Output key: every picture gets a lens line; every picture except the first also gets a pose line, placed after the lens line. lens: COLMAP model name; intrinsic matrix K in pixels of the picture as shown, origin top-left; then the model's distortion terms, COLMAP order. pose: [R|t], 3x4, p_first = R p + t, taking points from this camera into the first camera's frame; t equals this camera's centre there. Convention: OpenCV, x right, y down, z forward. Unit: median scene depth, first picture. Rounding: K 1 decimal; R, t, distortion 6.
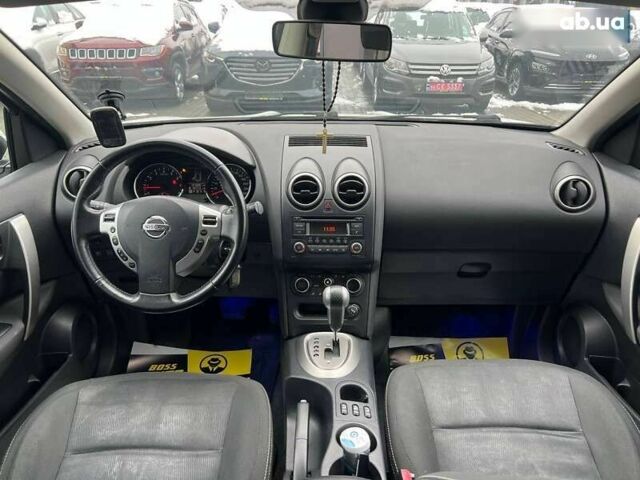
lens RADIAL K [[478.6, 0, 320.0], [0, 478.6, 240.0], [0, 0, 1]] dist [-0.001969, -0.002508]
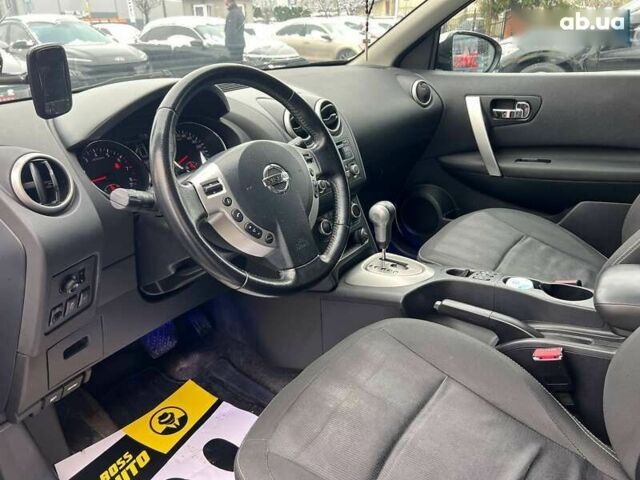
lens RADIAL K [[483.2, 0, 320.0], [0, 483.2, 240.0], [0, 0, 1]] dist [-0.000227, -0.000977]
pose [[0.585558, -0.346812, 0.732696, -0.778359], [0.371031, 0.918289, 0.138138, -0.015163], [-0.720734, 0.190965, 0.666389, 0.419048]]
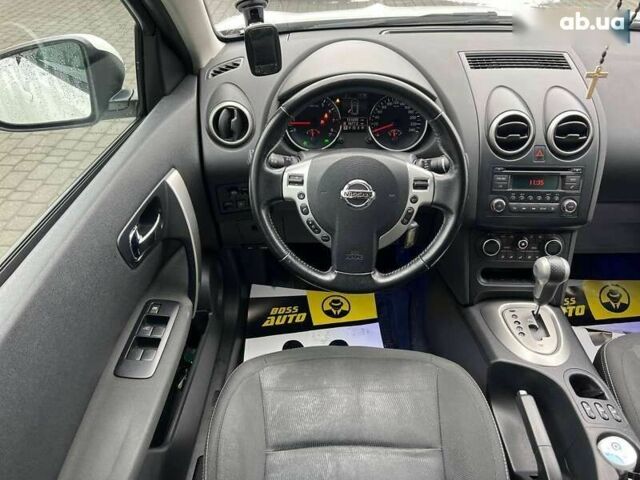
lens RADIAL K [[479.6, 0, 323.3], [0, 479.6, 244.2], [0, 0, 1]] dist [0.037209, 0.000830]
pose [[0.999888, 0.006061, -0.013673, -0.343869], [-0.002597, 0.970675, 0.240380, -0.122137], [0.014729, -0.240318, 0.970582, 0.174825]]
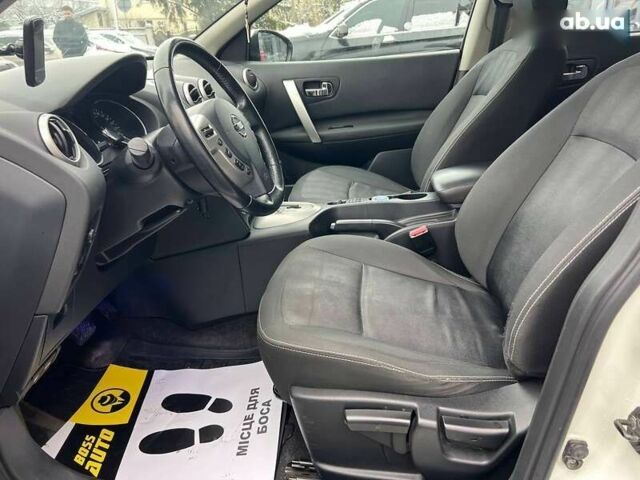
lens RADIAL K [[477.5, 0, 327.0], [0, 477.5, 237.7], [0, 0, 1]] dist [0.004285, -0.002188]
pose [[0.088353, -0.400493, 0.912030, -1.123135], [0.445033, 0.835017, 0.323562, -0.061861], [-0.891145, 0.377295, 0.252009, 0.610315]]
